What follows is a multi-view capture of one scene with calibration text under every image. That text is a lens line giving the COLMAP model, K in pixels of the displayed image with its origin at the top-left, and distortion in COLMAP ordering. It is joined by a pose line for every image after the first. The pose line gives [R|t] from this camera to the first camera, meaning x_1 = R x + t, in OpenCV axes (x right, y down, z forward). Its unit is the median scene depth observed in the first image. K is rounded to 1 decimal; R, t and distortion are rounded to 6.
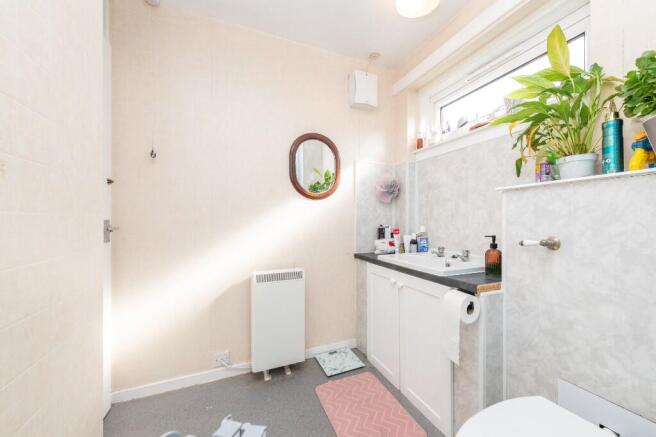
lens RADIAL K [[260.0, 0, 331.9], [0, 260.0, 214.3], [0, 0, 1]] dist [0.013947, -0.003958]
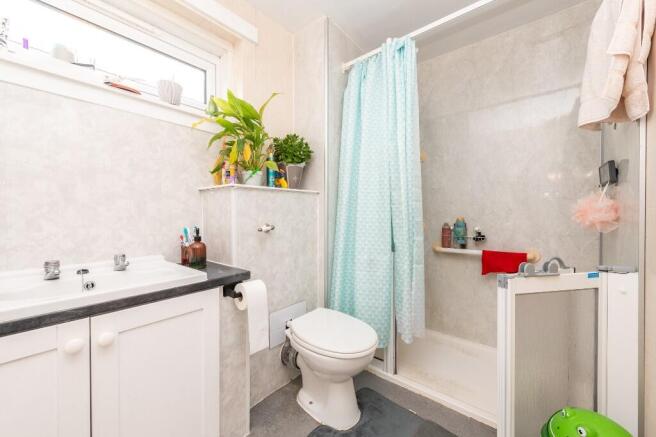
lens RADIAL K [[260.0, 0, 331.2], [0, 260.0, 214.9], [0, 0, 1]] dist [0.013947, -0.003958]
pose [[-0.490466, -0.002313, 0.871457, -0.450927], [-0.017768, 0.999815, -0.007347, 0.026533], [-0.871279, -0.019087, -0.490417, 0.976536]]
